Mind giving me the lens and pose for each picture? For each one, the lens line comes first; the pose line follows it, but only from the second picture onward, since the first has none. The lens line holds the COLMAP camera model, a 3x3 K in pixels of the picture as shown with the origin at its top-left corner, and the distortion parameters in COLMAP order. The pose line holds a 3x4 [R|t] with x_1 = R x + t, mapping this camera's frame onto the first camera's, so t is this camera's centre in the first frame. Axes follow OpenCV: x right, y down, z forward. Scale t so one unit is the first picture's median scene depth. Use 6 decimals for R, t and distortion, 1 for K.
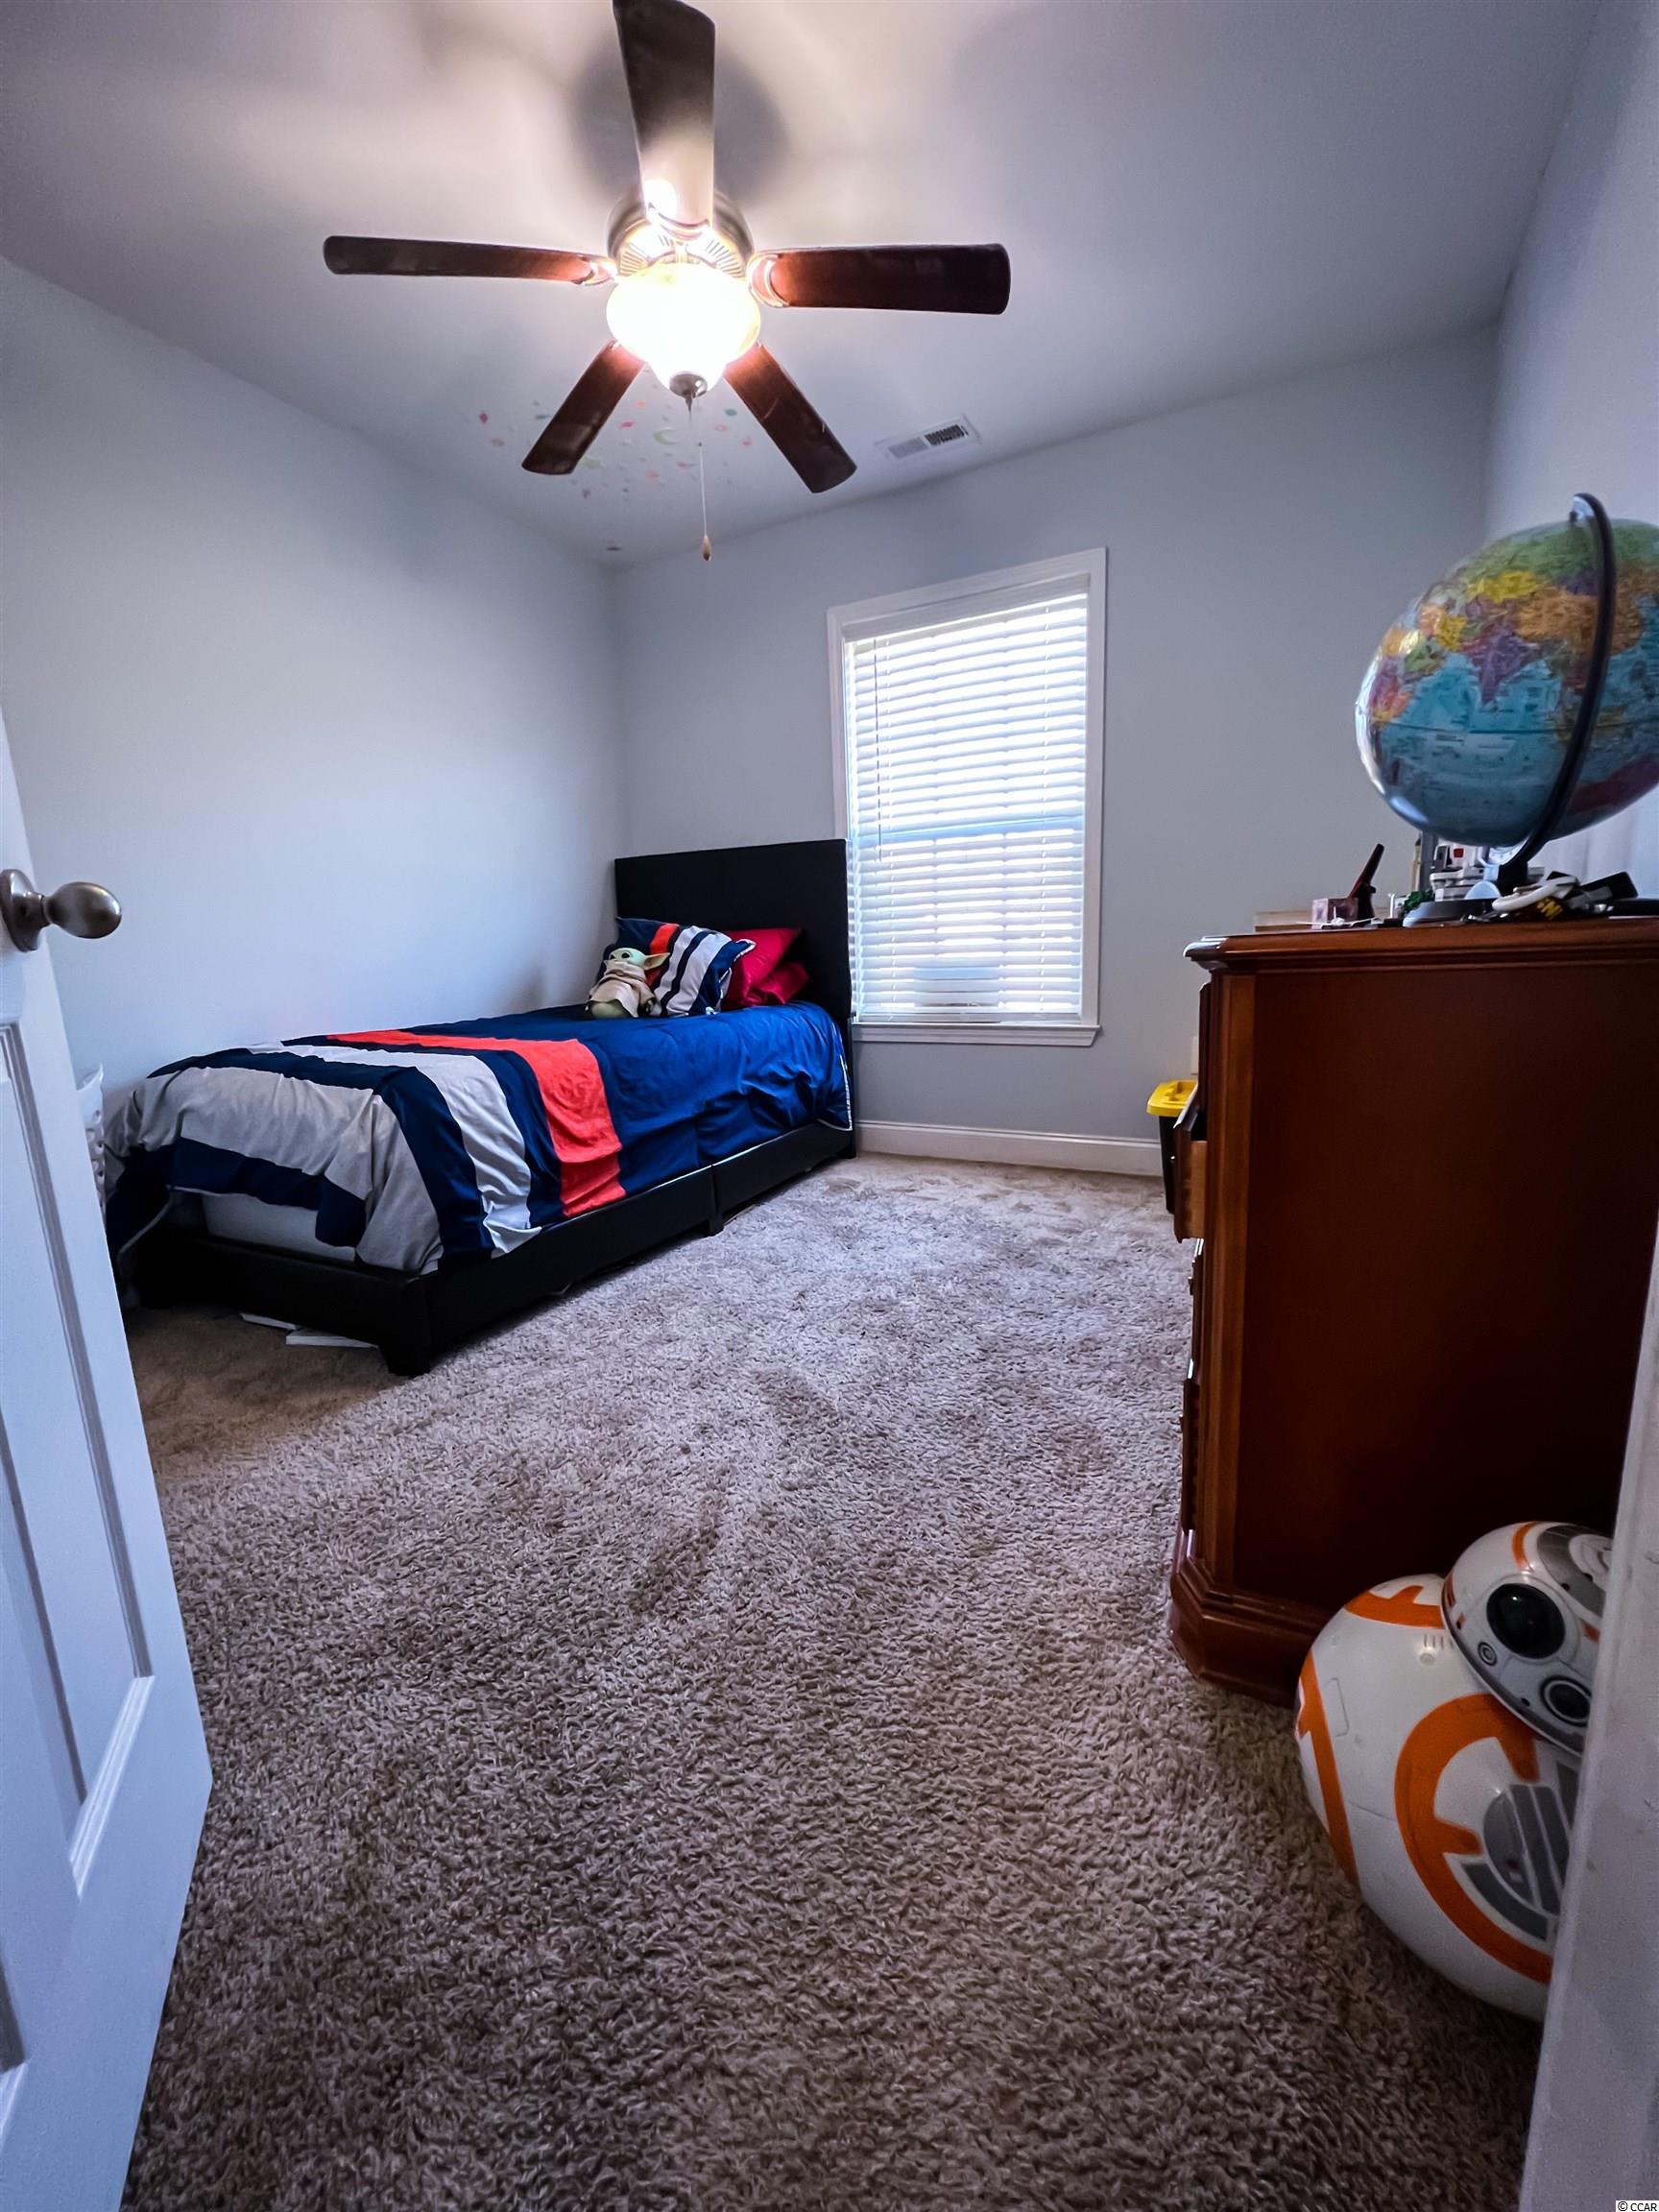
lens RADIAL K [[890.3, 0, 829.5], [0, 890.3, 1106.0], [0, 0, 1]] dist [-0.001579, 0.000455]
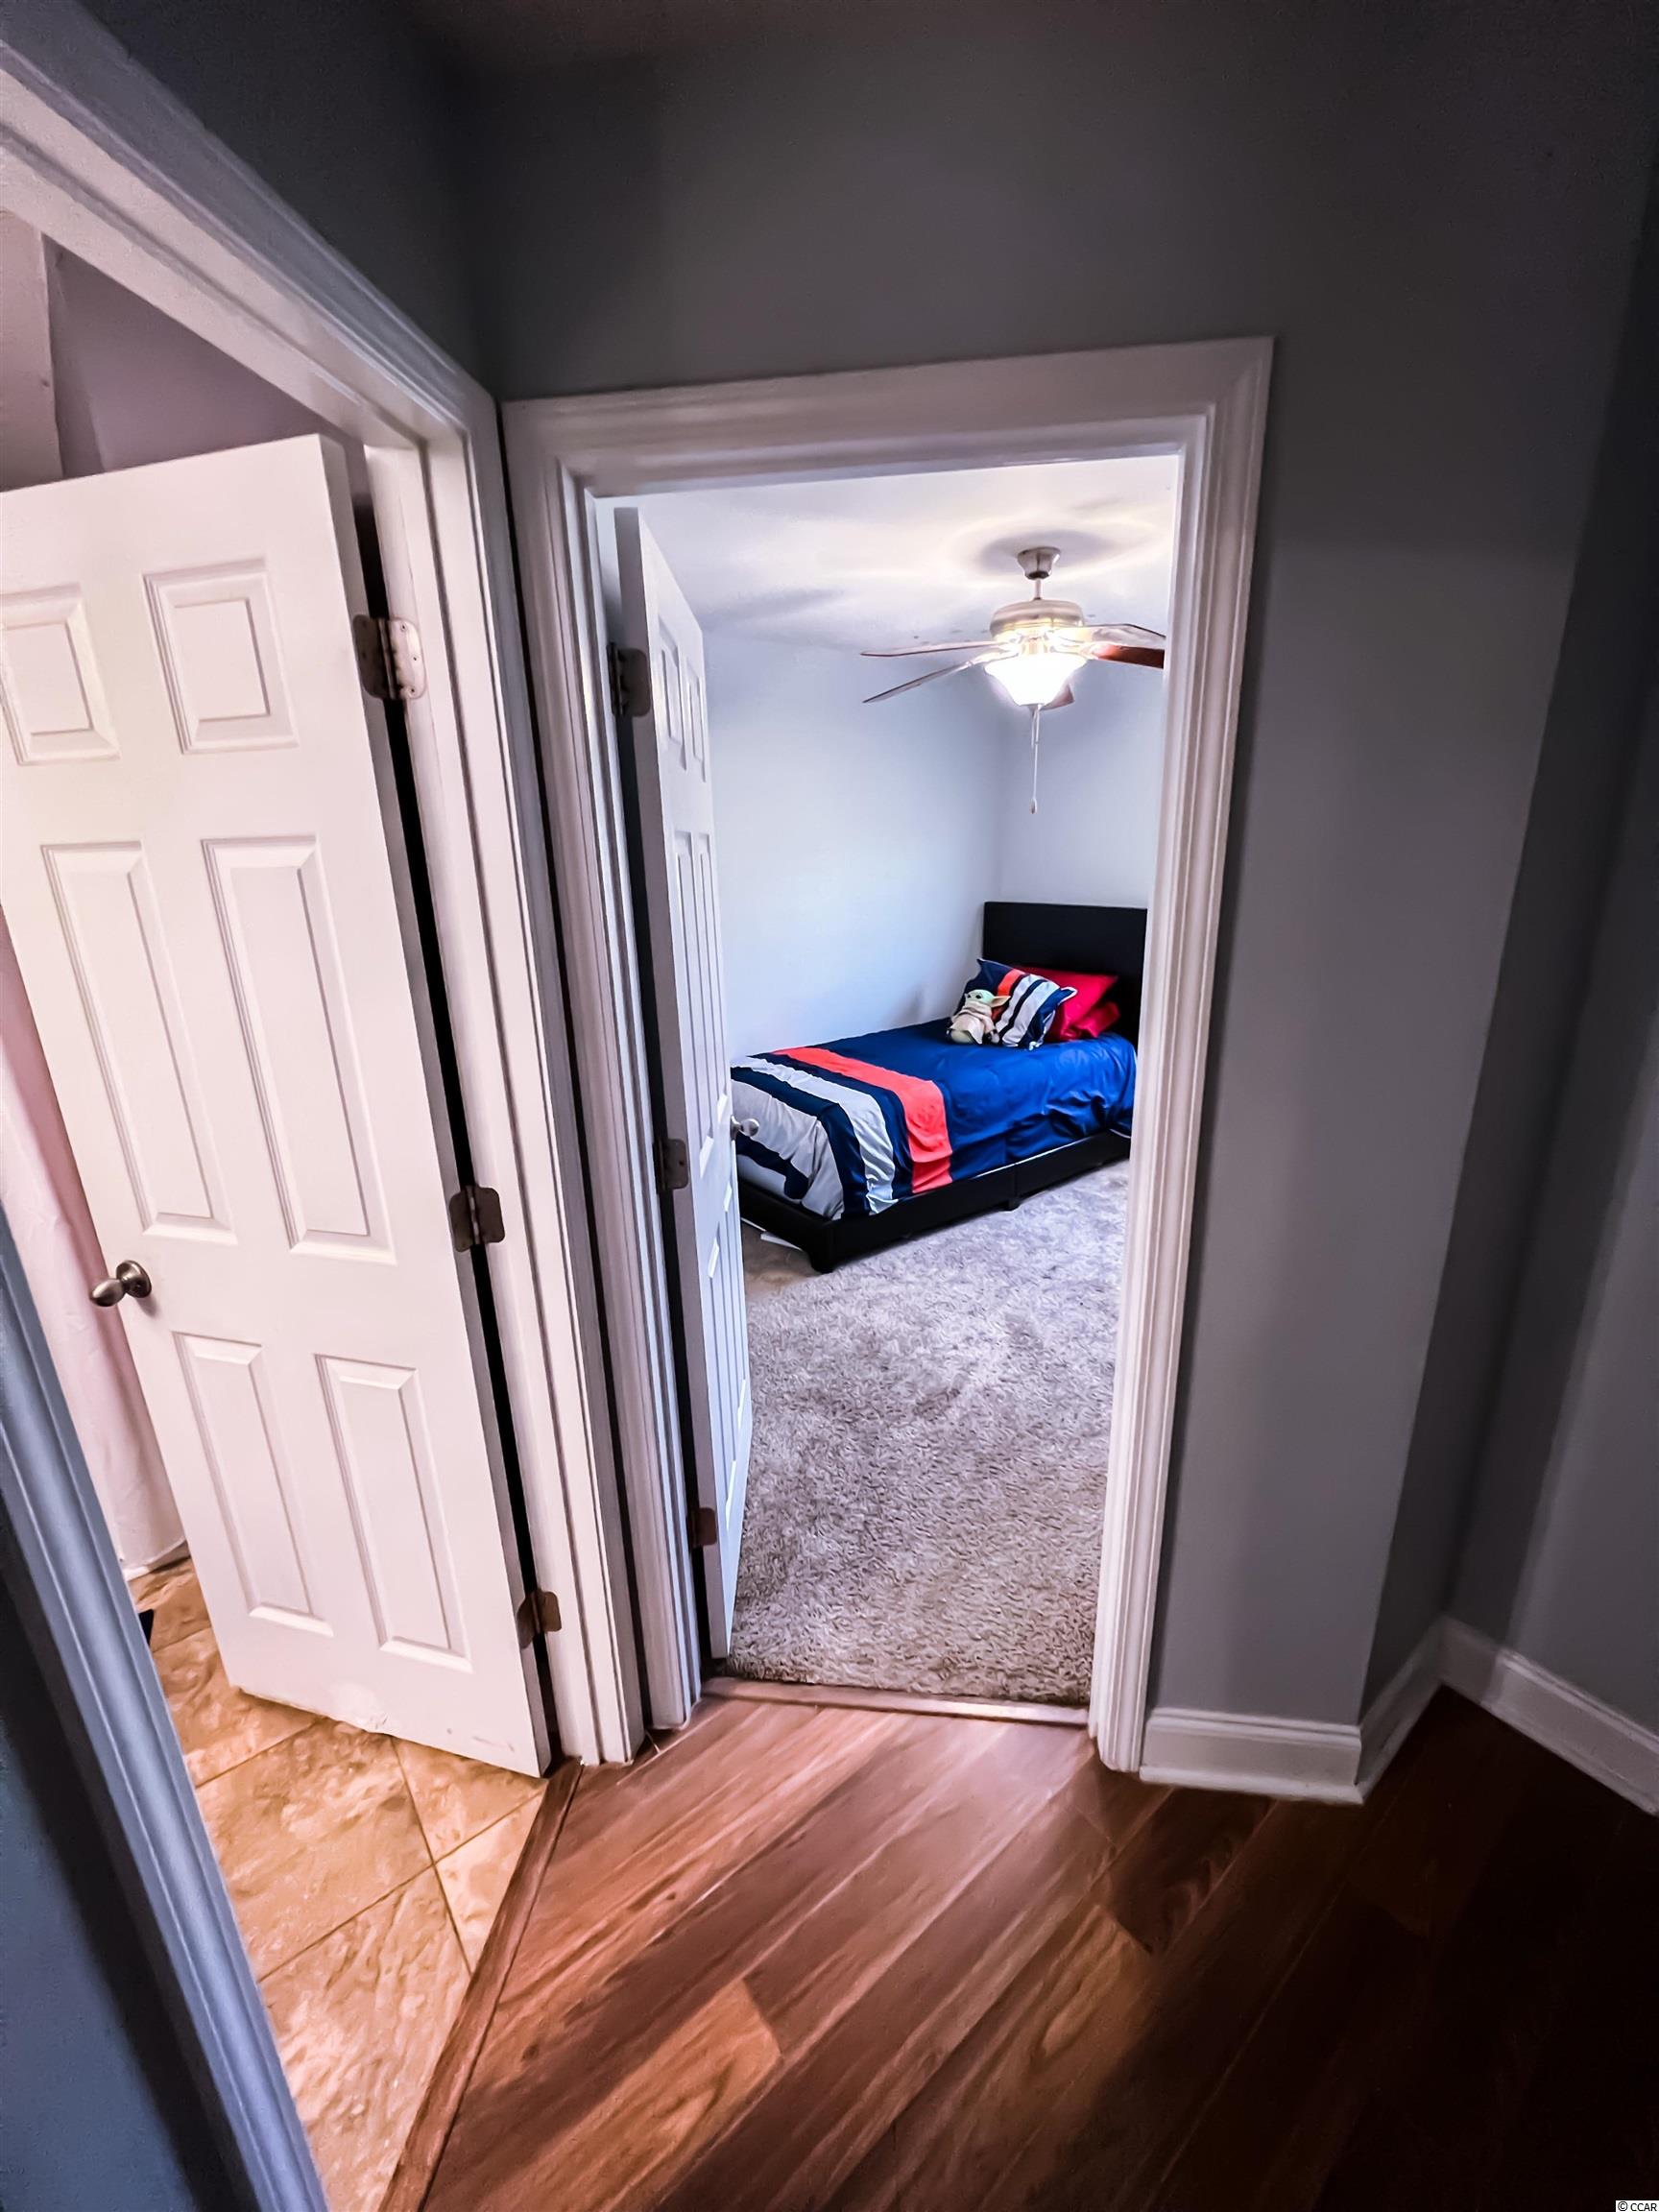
lens RADIAL K [[890.3, 0, 829.5], [0, 890.3, 1106.0], [0, 0, 1]] dist [-0.001579, 0.000455]
pose [[0.907702, 0.133058, -0.397961, 0.203851], [-0.084240, 0.986869, 0.137817, -0.258972], [0.411073, -0.091573, 0.906991, -0.561246]]
